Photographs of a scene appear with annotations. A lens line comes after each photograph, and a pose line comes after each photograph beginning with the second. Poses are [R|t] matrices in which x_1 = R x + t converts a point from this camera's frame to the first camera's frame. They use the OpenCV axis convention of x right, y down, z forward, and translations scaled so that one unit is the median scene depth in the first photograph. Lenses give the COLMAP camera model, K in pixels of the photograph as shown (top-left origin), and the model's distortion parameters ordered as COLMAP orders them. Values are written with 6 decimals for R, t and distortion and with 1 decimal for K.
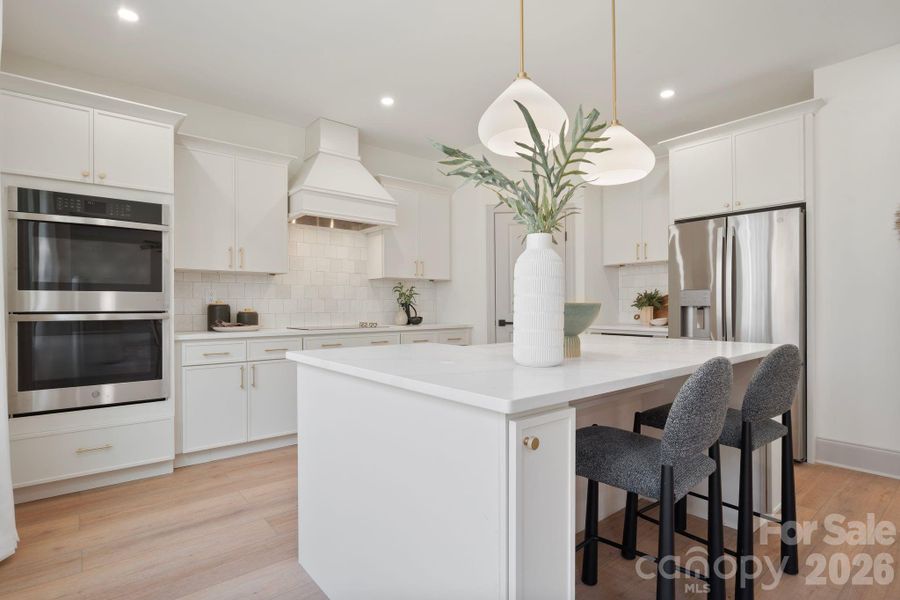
lens RADIAL K [[461.2, 0, 451.7], [0, 461.2, 302.8], [0, 0, 1]] dist [0.002657, 0.000649]
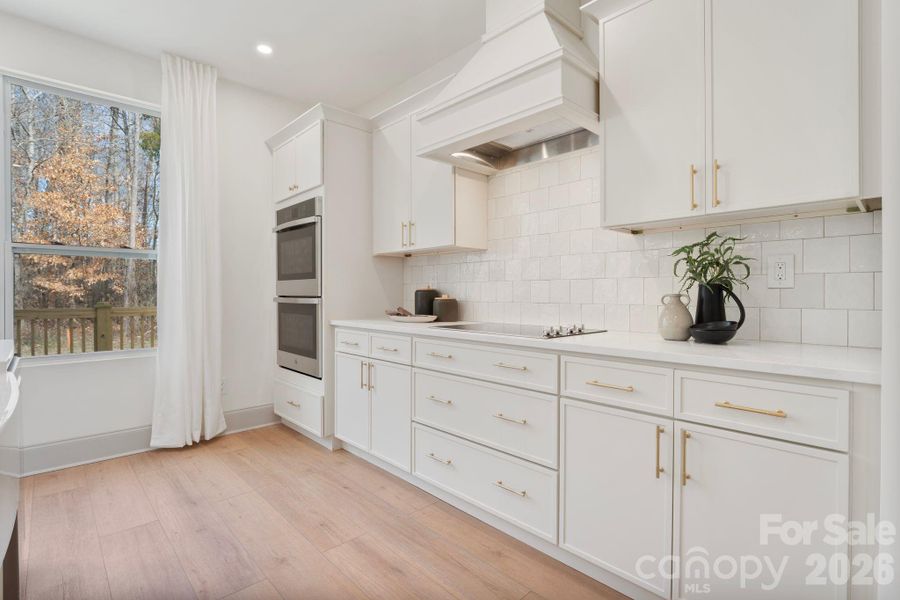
lens RADIAL K [[439.5, 0, 452.7], [0, 439.5, 291.3], [0, 0, 1]] dist [-0.006660, -0.000790]
pose [[0.057788, 0.001338, -0.998328, 0.413009], [0.008581, 0.999961, 0.001837, 0.007553], [0.998292, -0.008673, 0.057774, 1.254174]]
